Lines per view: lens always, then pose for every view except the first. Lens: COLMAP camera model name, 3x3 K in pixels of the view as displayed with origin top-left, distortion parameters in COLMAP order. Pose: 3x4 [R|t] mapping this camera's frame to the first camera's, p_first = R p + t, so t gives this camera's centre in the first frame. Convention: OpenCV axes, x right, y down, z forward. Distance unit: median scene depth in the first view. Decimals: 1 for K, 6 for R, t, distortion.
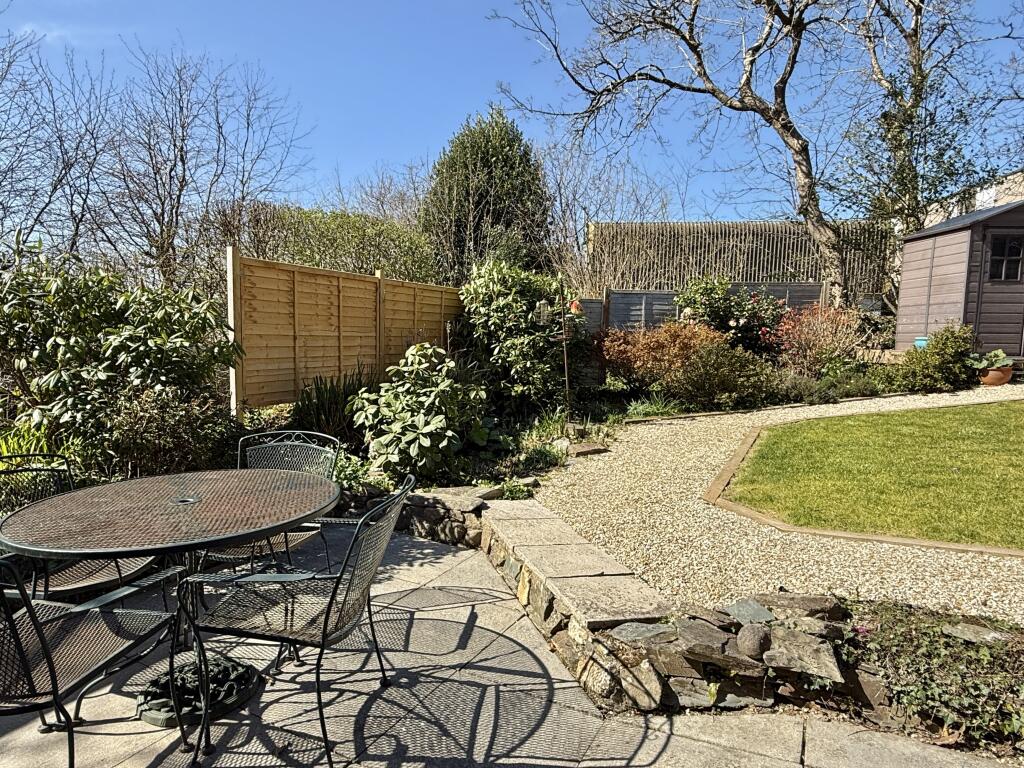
lens RADIAL K [[616.7, 0, 479.2], [0, 616.7, 394.8], [0, 0, 1]] dist [0.012999, 0.000441]
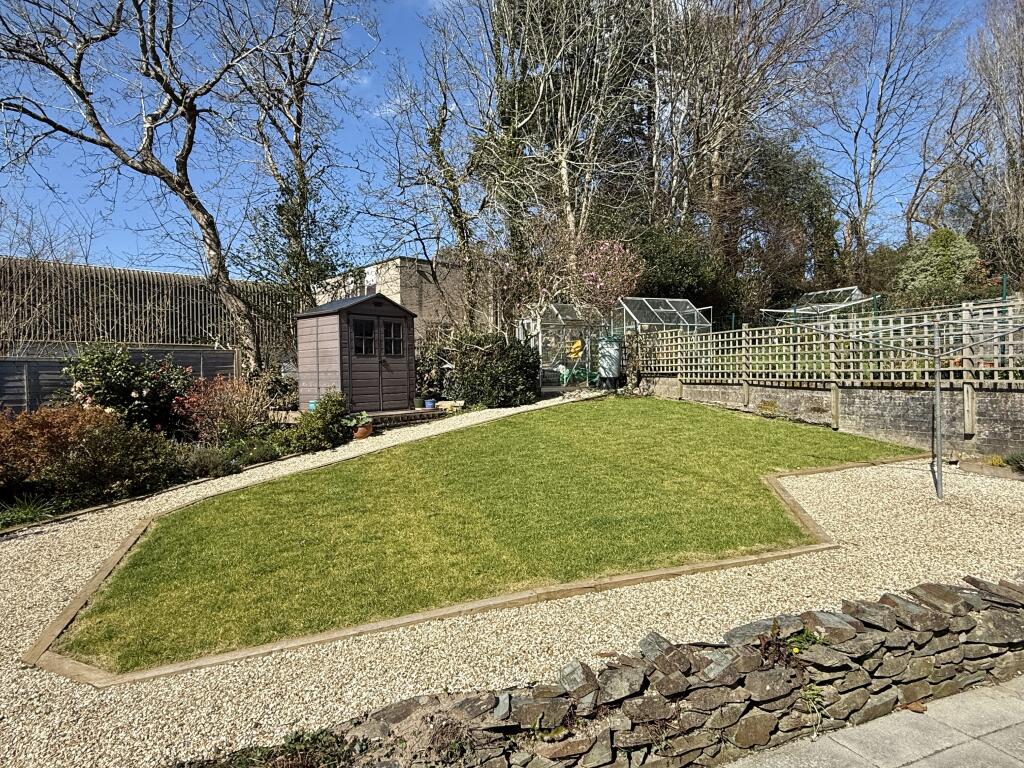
lens RADIAL K [[594.1, 0, 513.4], [0, 594.1, 379.7], [0, 0, 1]] dist [-0.002197, -0.000035]
pose [[0.634911, -0.031578, 0.771940, 0.075160], [0.100940, 0.993990, -0.042360, -0.043581], [-0.765963, 0.104814, 0.634283, -0.017965]]
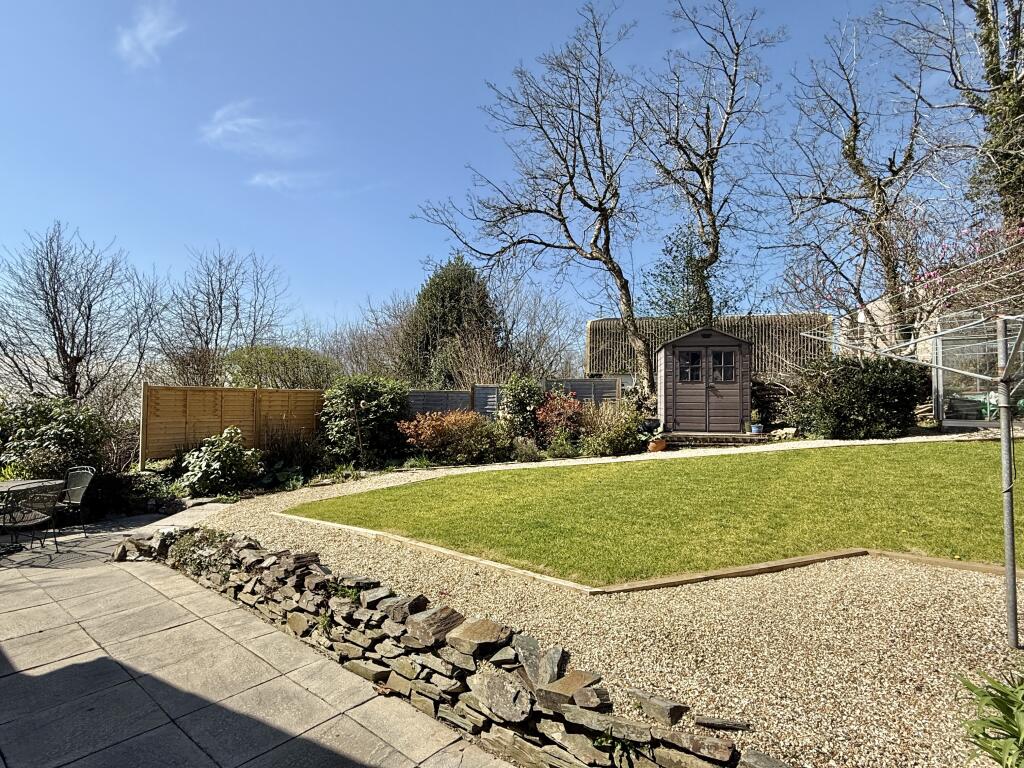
lens RADIAL K [[535.8, 0, 514.6], [0, 535.8, 385.0], [0, 0, 1]] dist [0.002868, 0.000078]
pose [[0.986832, -0.008623, -0.161519, 0.588818], [-0.012230, 0.991742, -0.127668, -0.004392], [0.161286, 0.127962, 0.978577, -0.300458]]
